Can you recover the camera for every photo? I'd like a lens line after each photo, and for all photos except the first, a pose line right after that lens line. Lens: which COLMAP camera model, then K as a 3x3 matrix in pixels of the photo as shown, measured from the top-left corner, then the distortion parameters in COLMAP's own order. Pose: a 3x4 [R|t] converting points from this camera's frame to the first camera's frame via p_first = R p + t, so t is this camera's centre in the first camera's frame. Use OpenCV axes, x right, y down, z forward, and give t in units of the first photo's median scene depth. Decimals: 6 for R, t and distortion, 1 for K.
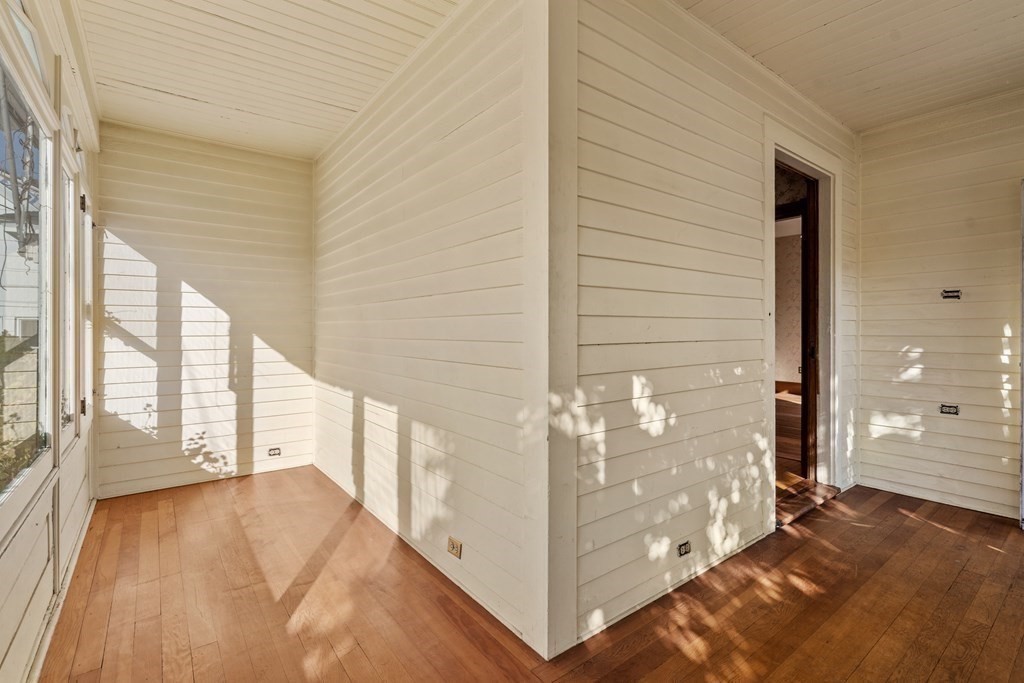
lens RADIAL K [[471.8, 0, 511.2], [0, 471.8, 336.1], [0, 0, 1]] dist [-0.010601, -0.000341]
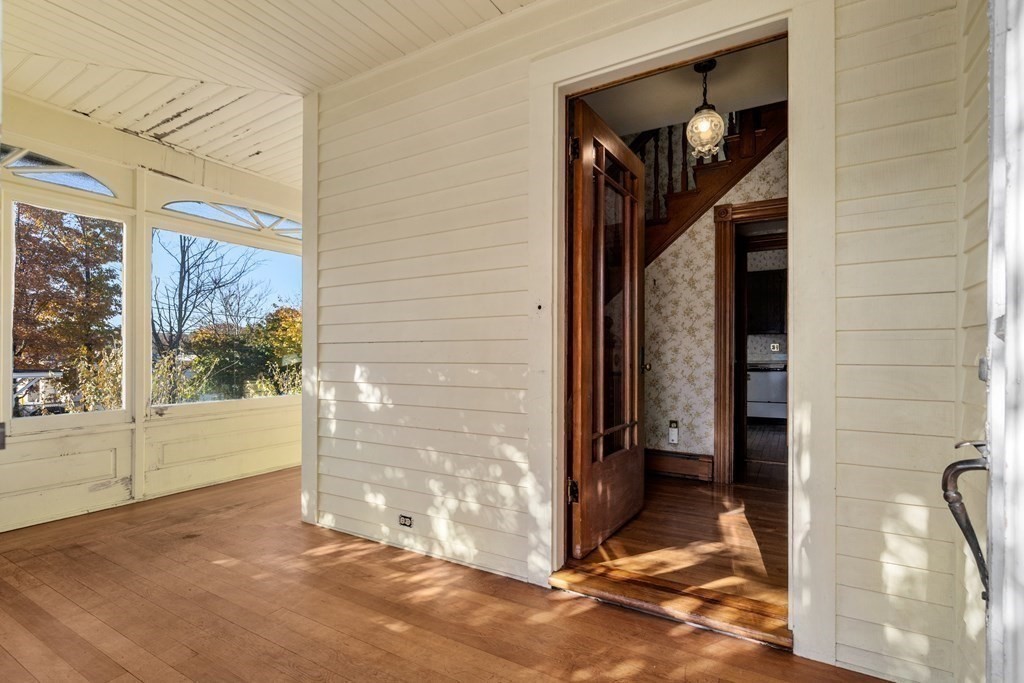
lens RADIAL K [[471.8, 0, 511.1], [0, 471.8, 341.7], [0, 0, 1]] dist [-0.010601, -0.000341]
pose [[0.390979, 0.004729, -0.920388, 1.700054], [0.002200, 0.999979, 0.006073, 0.010233], [0.920397, -0.004399, 0.390960, 0.864171]]
